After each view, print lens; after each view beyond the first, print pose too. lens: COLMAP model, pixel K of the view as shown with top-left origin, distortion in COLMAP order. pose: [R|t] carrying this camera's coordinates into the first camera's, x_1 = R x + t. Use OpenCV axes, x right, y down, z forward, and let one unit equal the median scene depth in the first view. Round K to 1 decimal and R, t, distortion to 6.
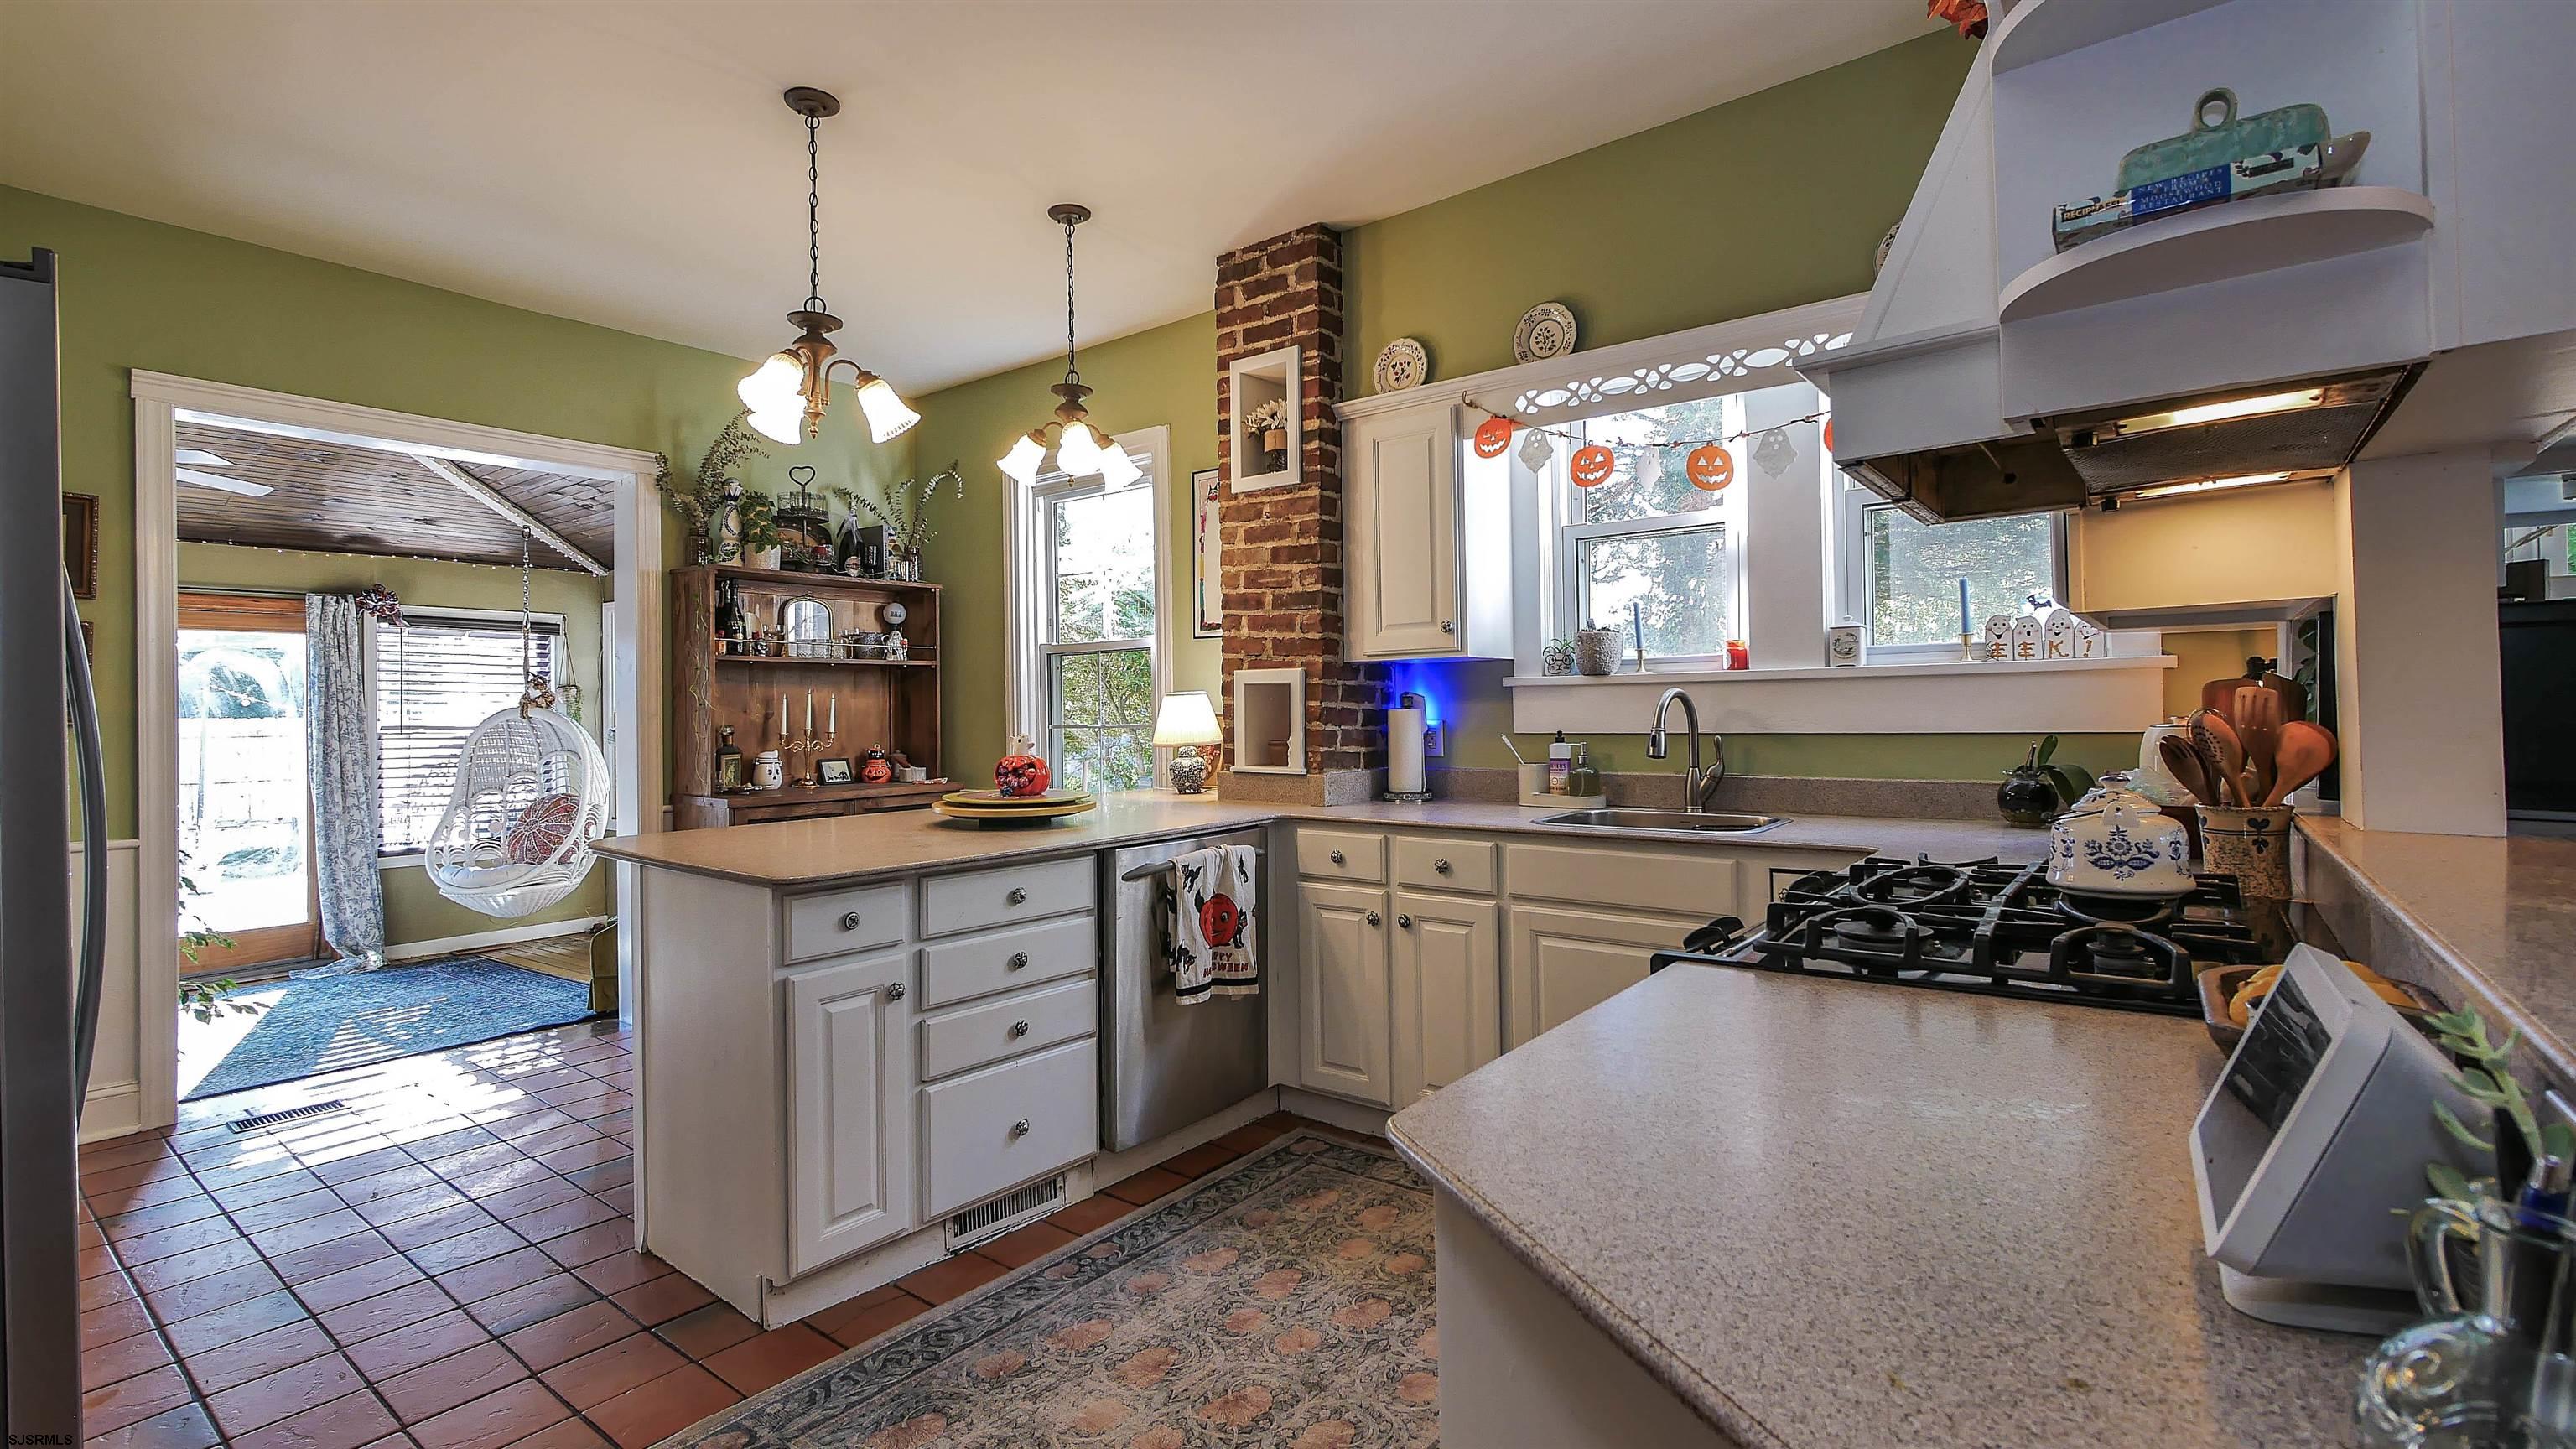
lens RADIAL K [[1142.5, 0, 1292.1], [0, 1142.5, 708.5], [0, 0, 1]] dist [-0.000970, 0.000171]
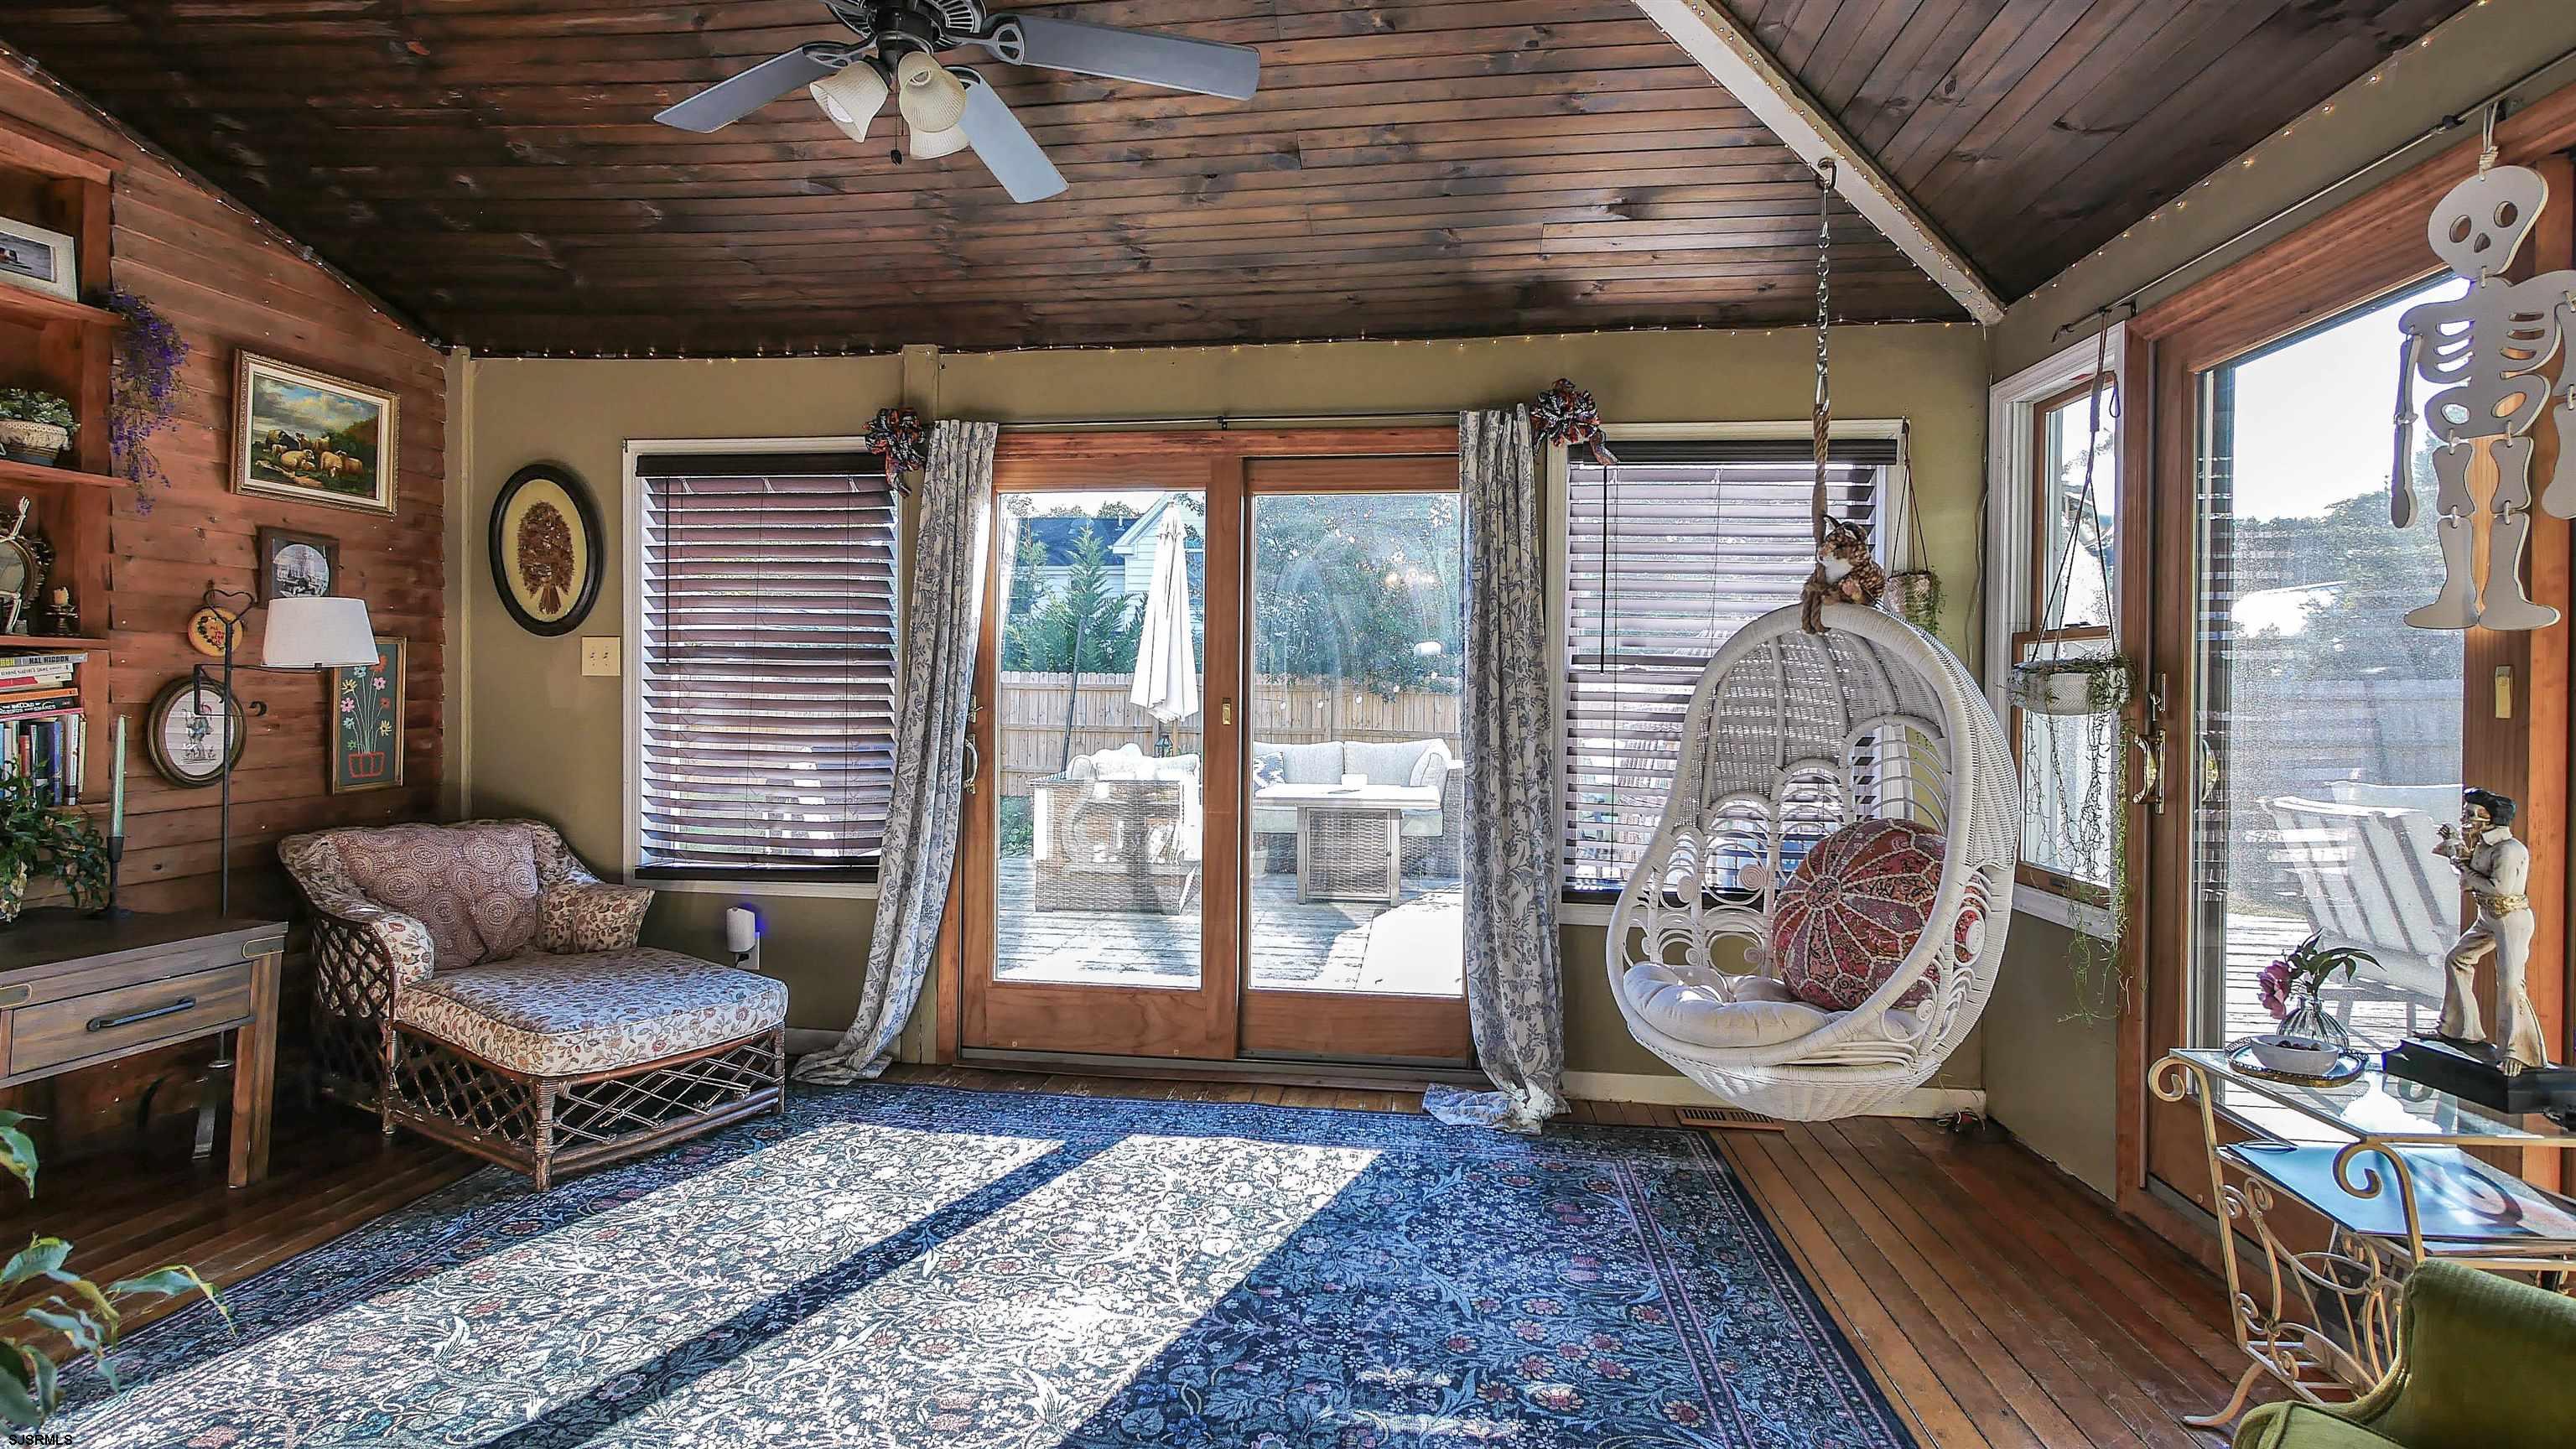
lens RADIAL K [[1142.5, 0, 1284.7], [0, 1142.5, 709.2], [0, 0, 1]] dist [-0.000970, 0.000171]
pose [[0.496796, 0.023525, -0.867548, -0.535876], [-0.012921, 0.999722, 0.019710, 0.041741], [0.867771, 0.001417, 0.496962, 0.825722]]
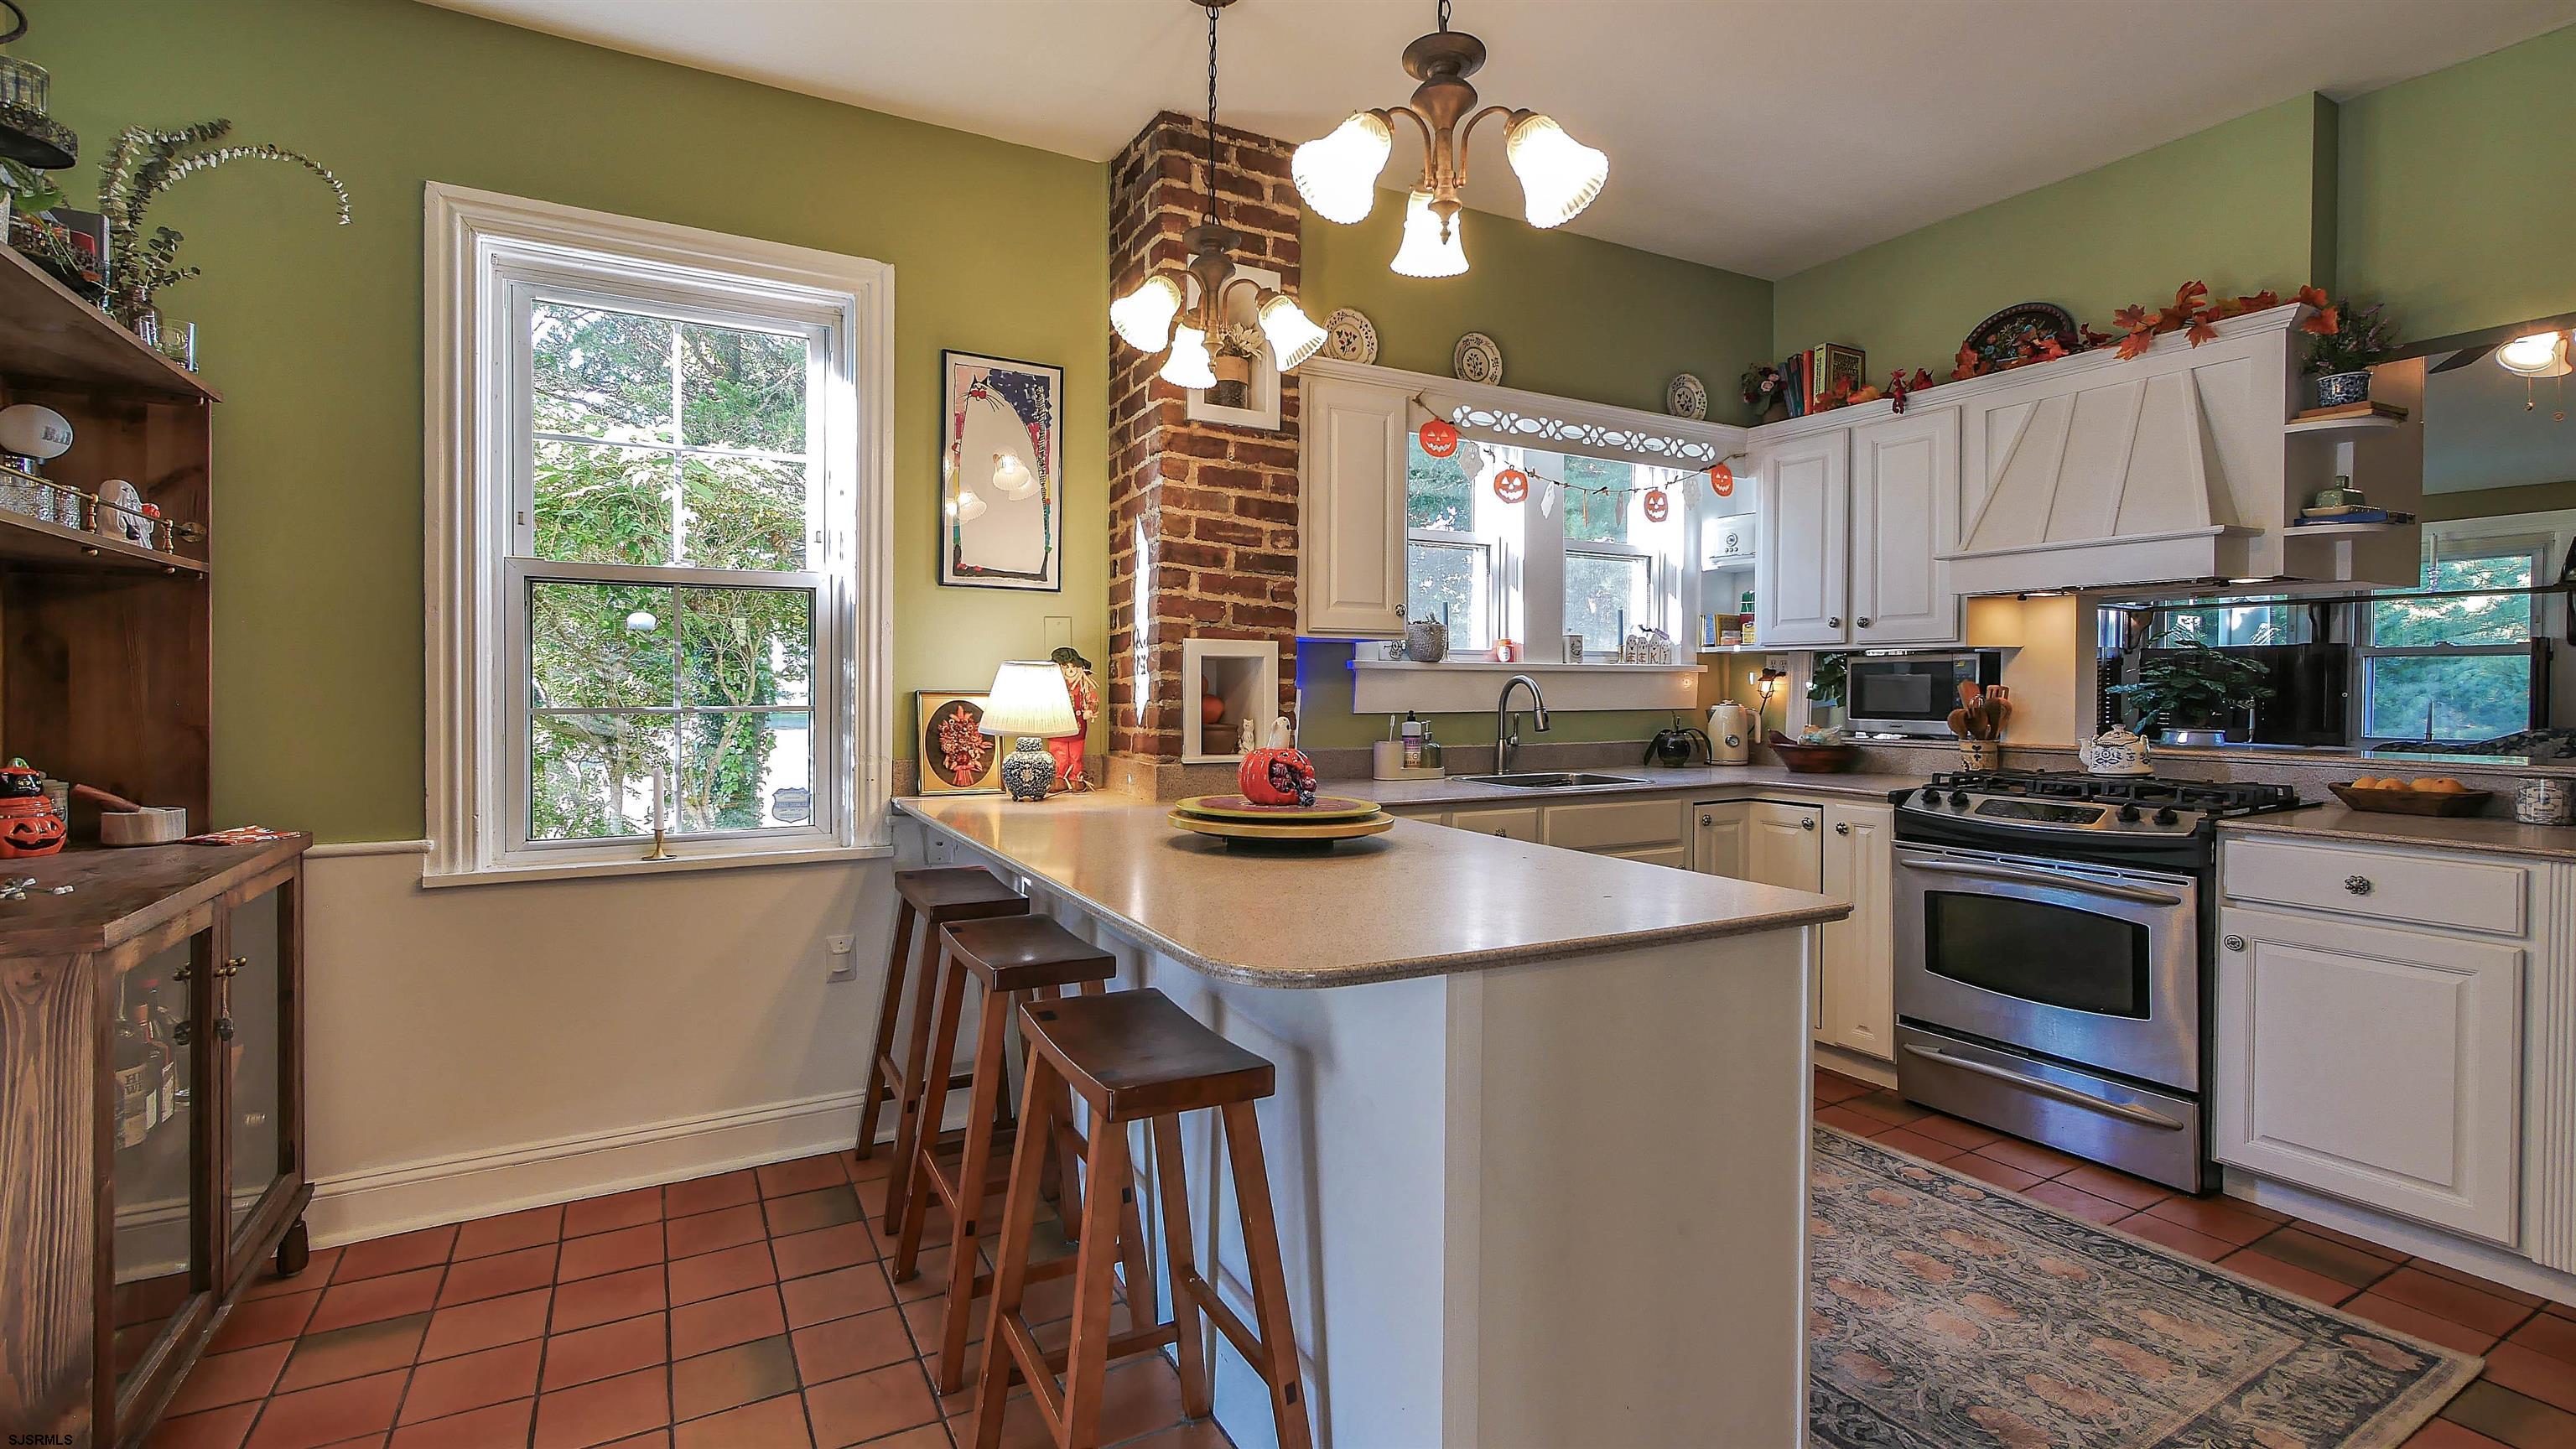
lens RADIAL K [[1142.5, 0, 1287.7], [0, 1142.5, 705.5], [0, 0, 1]] dist [-0.000970, 0.000171]
pose [[0.395001, -0.000182, 0.918680, -0.579940], [-0.008986, 0.999951, 0.004062, 0.007714], [-0.918637, -0.009860, 0.394981, 0.467156]]
